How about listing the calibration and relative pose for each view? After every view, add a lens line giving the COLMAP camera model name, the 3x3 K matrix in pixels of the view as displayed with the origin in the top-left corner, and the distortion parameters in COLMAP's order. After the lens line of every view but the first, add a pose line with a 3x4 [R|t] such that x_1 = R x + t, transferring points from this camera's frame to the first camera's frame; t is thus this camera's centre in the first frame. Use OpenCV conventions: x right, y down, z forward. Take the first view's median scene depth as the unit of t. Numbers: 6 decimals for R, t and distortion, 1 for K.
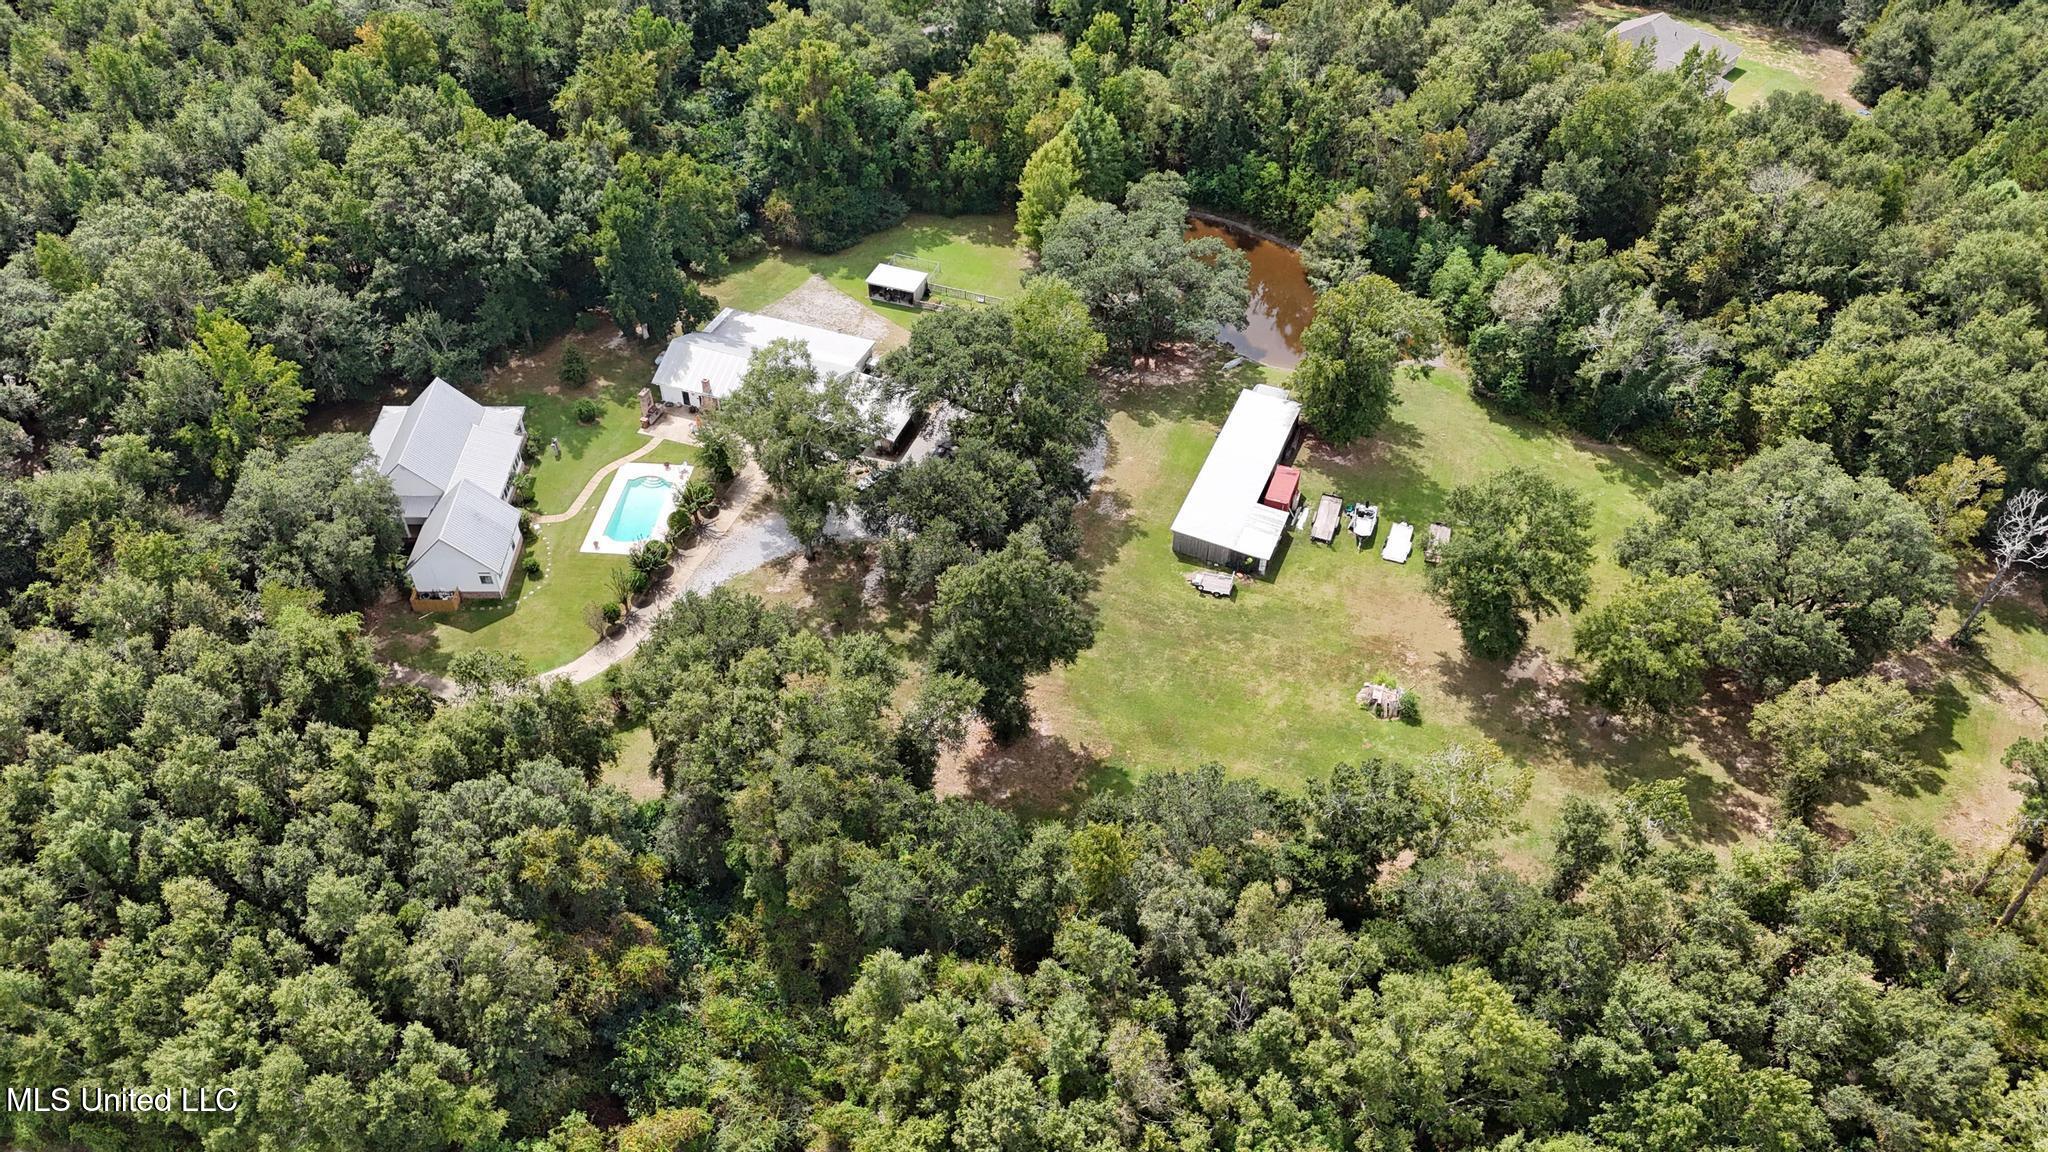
lens RADIAL K [[1527.8, 0, 1018.1], [0, 1527.8, 539.9], [0, 0, 1]] dist [0.041226, -0.000770]
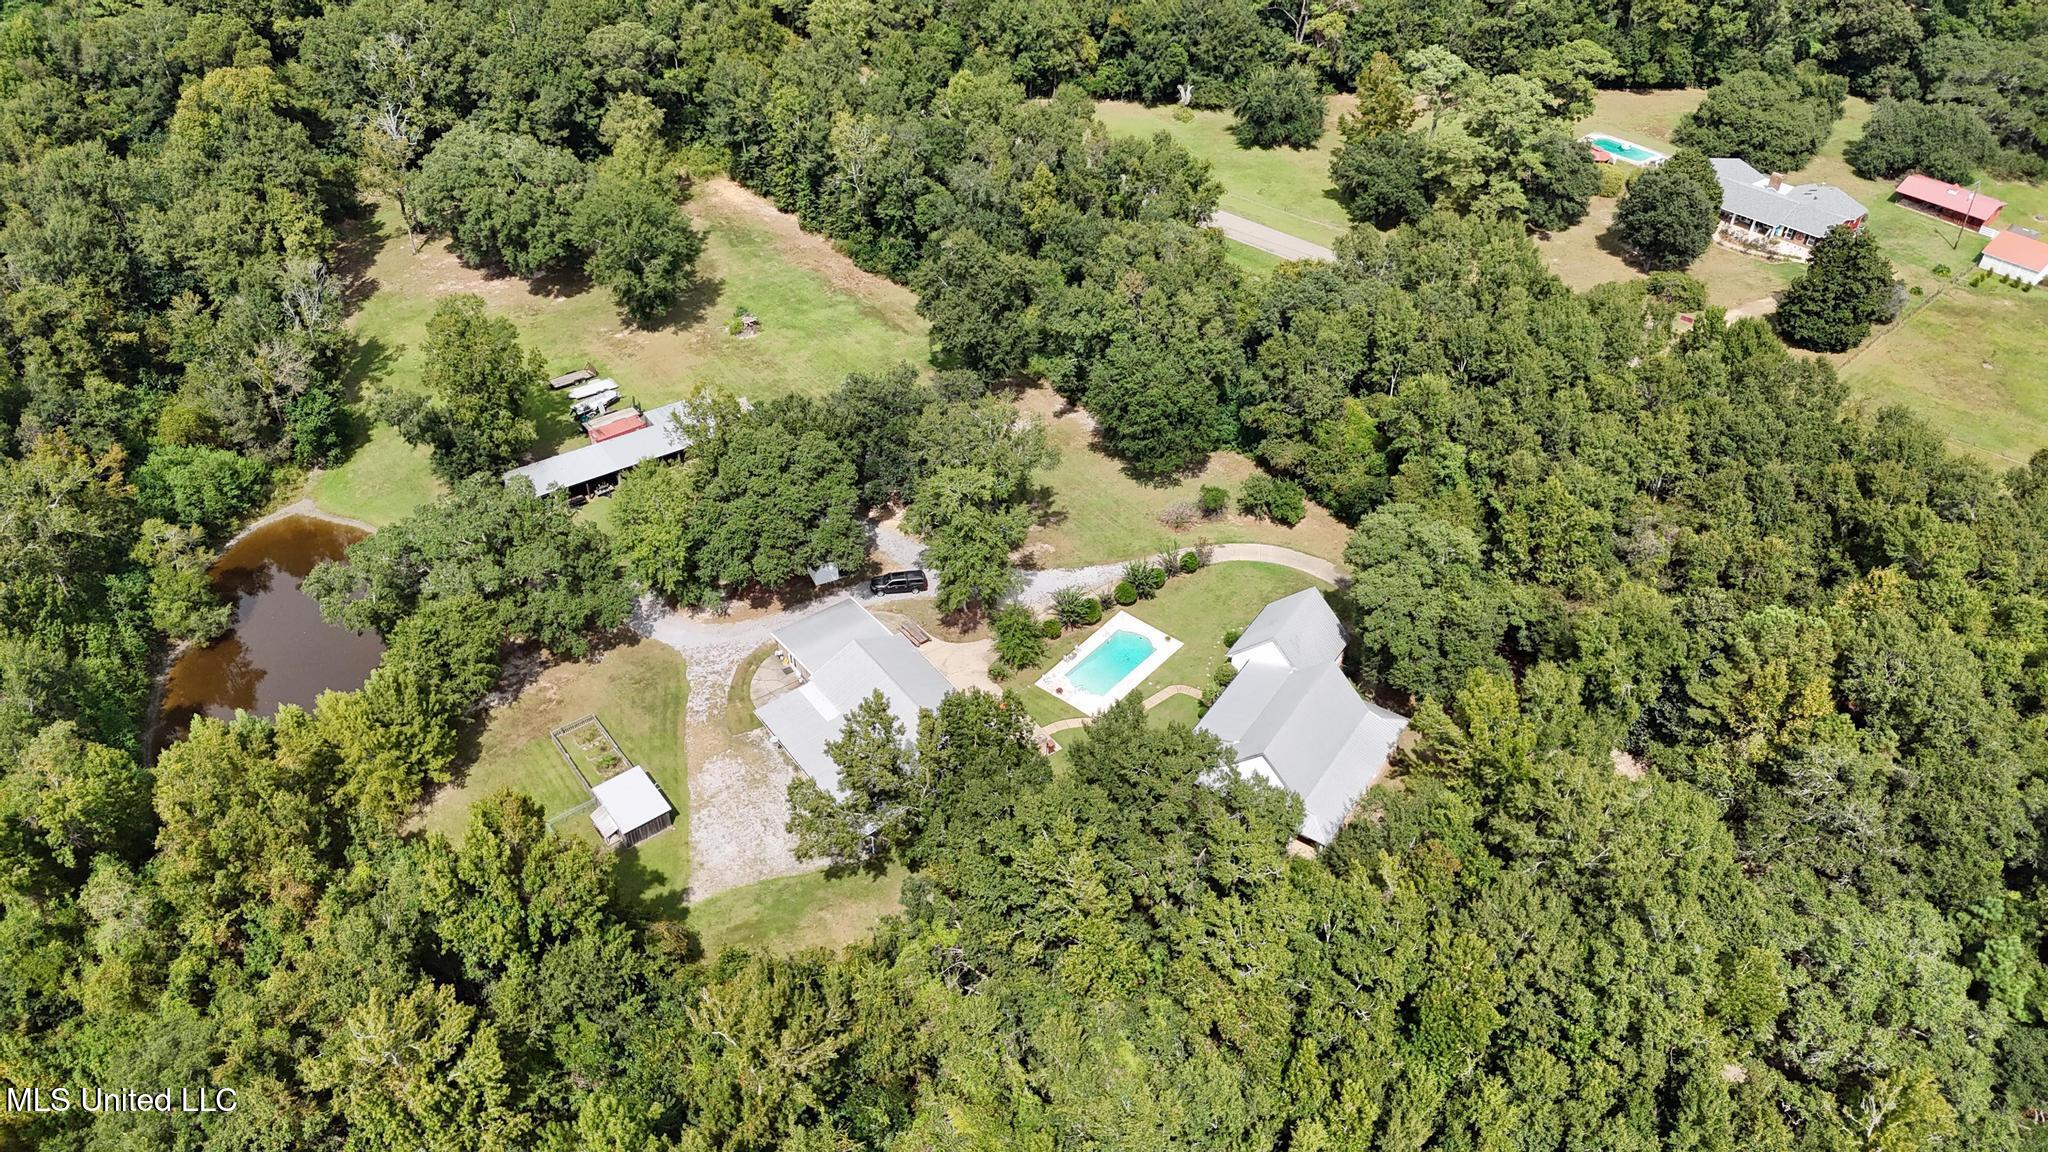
lens RADIAL K [[1500.8, 0, 1024.0], [0, 1500.8, 576.0], [0, 0, 1]] dist [0.026102, -0.001923]
pose [[-0.832998, -0.355006, 0.424365, -0.573424], [0.358165, 0.238602, 0.902655, -0.884982], [-0.421702, 0.903903, -0.071604, 1.040019]]
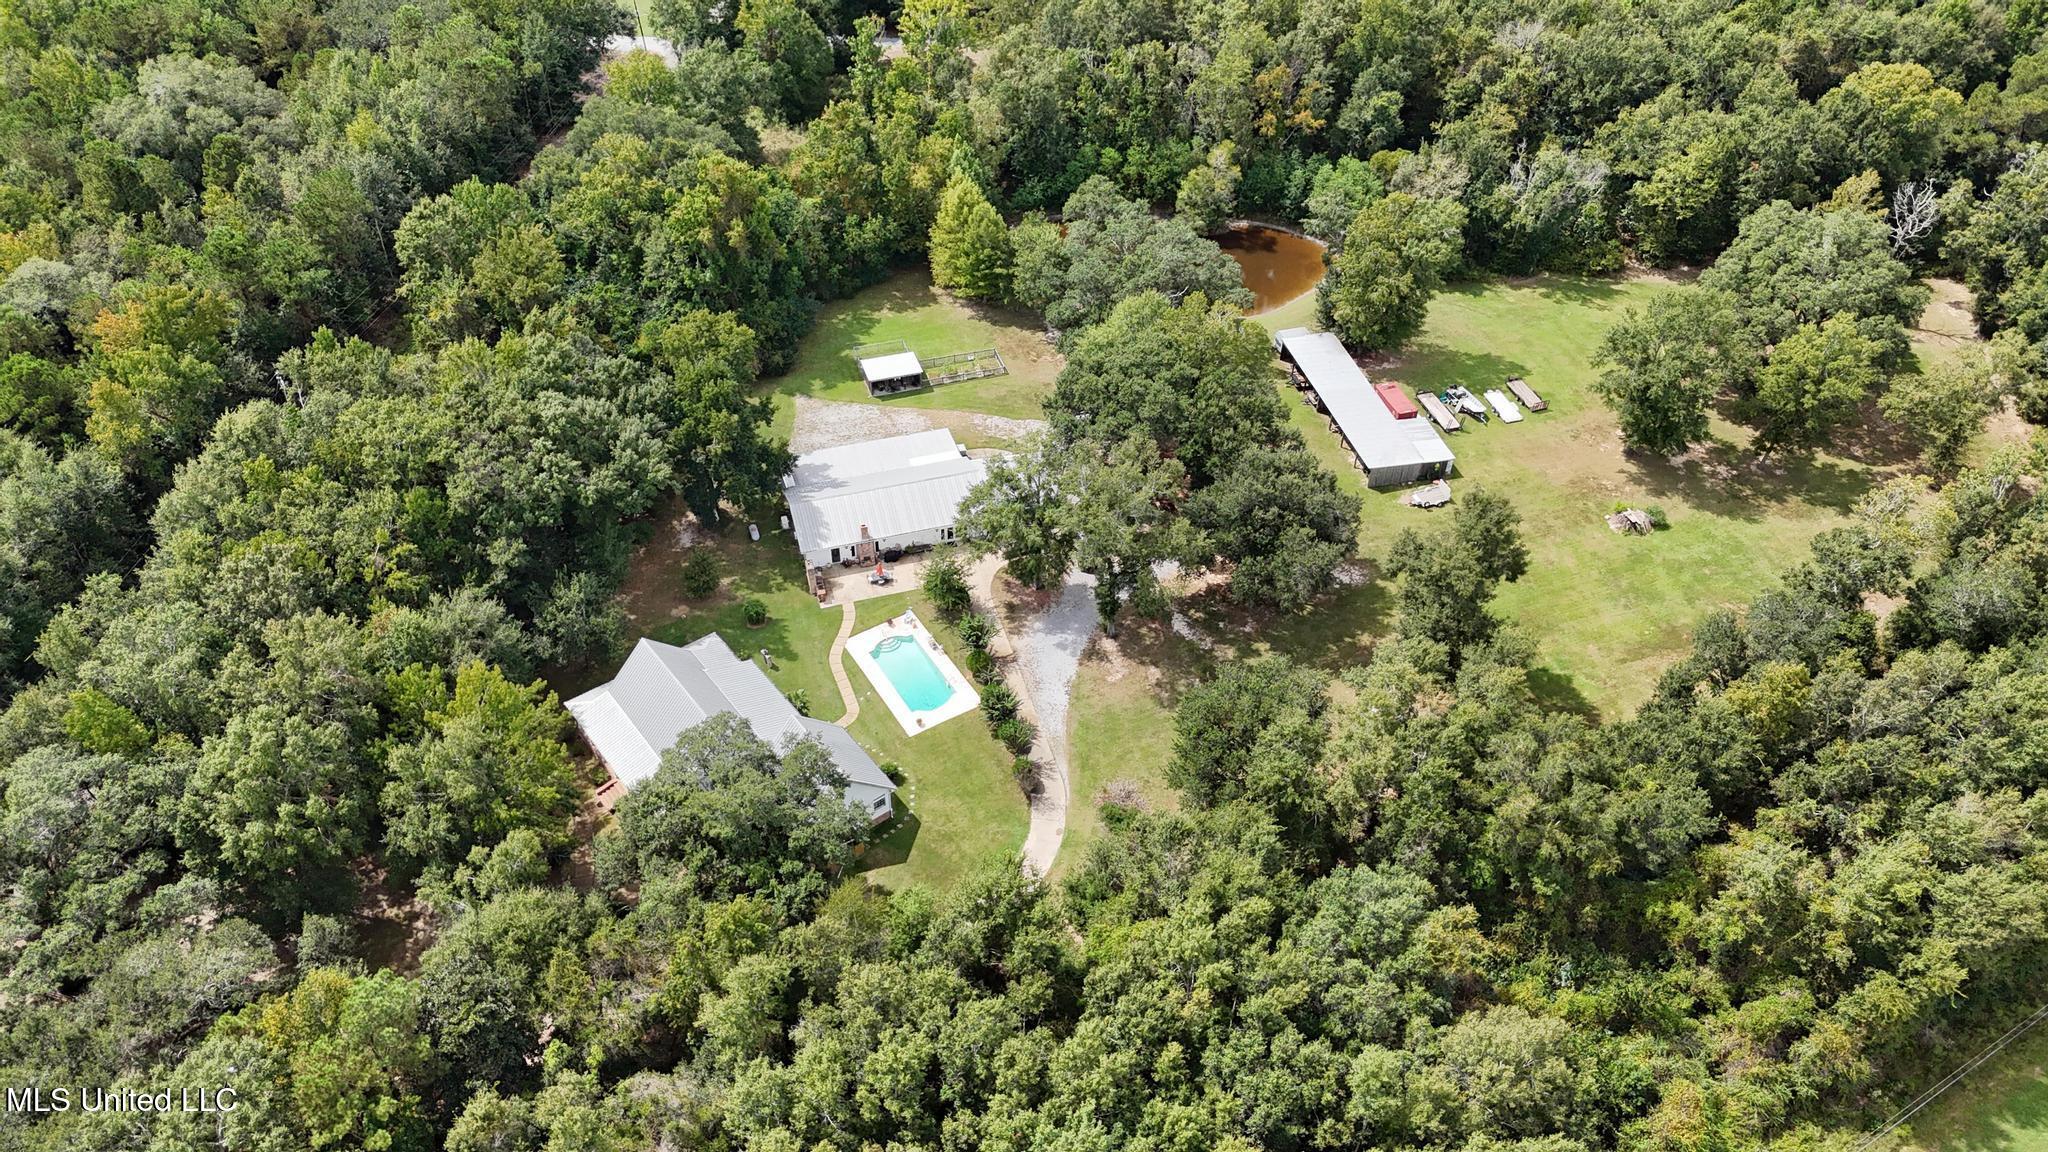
lens RADIAL K [[1499.0, 0, 1014.1], [0, 1499.0, 571.8], [0, 0, 1]] dist [0.028424, -0.000974]
pose [[0.806150, -0.404346, 0.432004, -0.559548], [0.398905, 0.910618, 0.107934, -0.147609], [-0.437033, 0.085318, 0.895390, 0.163372]]
